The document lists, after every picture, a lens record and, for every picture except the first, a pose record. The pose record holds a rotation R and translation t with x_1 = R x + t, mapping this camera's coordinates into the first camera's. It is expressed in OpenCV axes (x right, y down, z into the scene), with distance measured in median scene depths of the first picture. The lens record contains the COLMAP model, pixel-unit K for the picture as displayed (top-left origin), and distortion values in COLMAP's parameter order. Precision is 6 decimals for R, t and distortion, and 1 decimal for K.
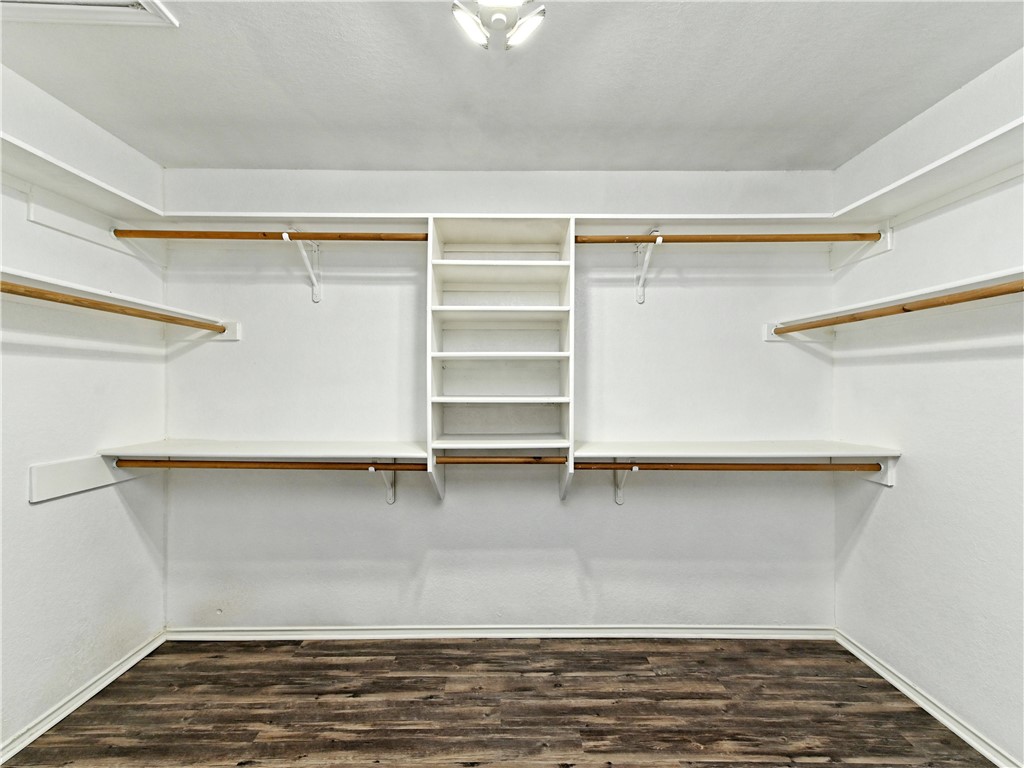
lens RADIAL K [[445.0, 0, 506.1], [0, 445.0, 383.3], [0, 0, 1]] dist [0.009228, -0.000557]
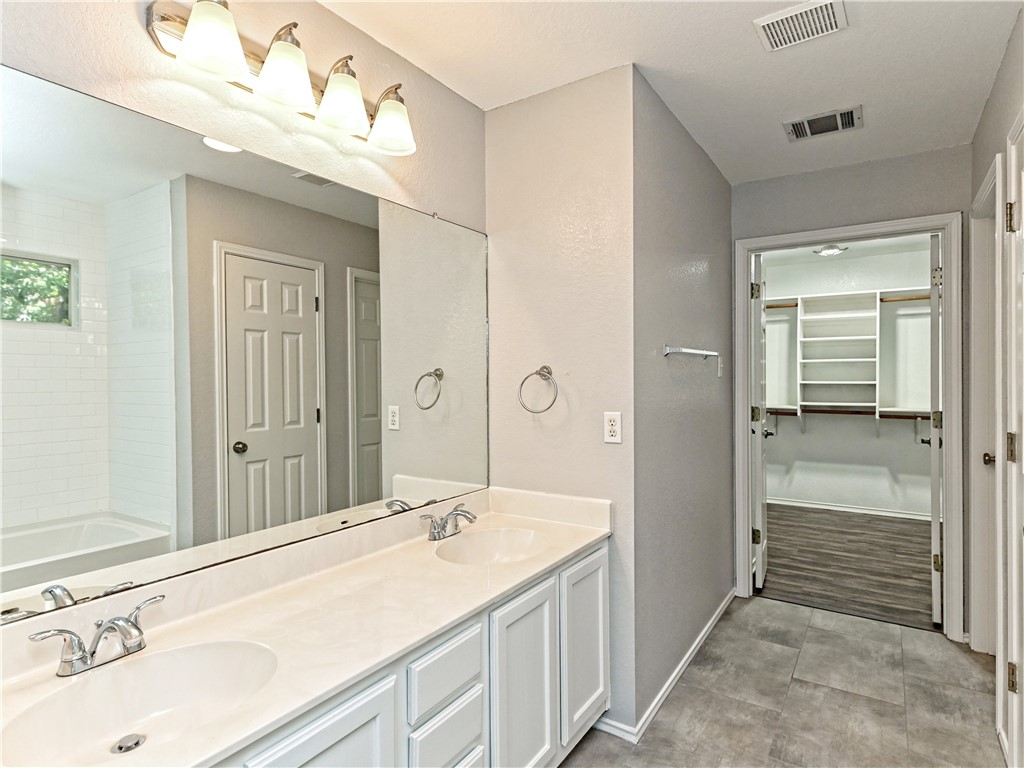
lens RADIAL K [[550.4, 0, 514.2], [0, 550.4, 381.7], [0, 0, 1]] dist [-0.004987, -0.000613]
pose [[0.820321, 0.003908, -0.571890, 0.213259], [0.003861, 0.999916, 0.012371, -0.003059], [0.571891, -0.012357, 0.820237, -1.908596]]
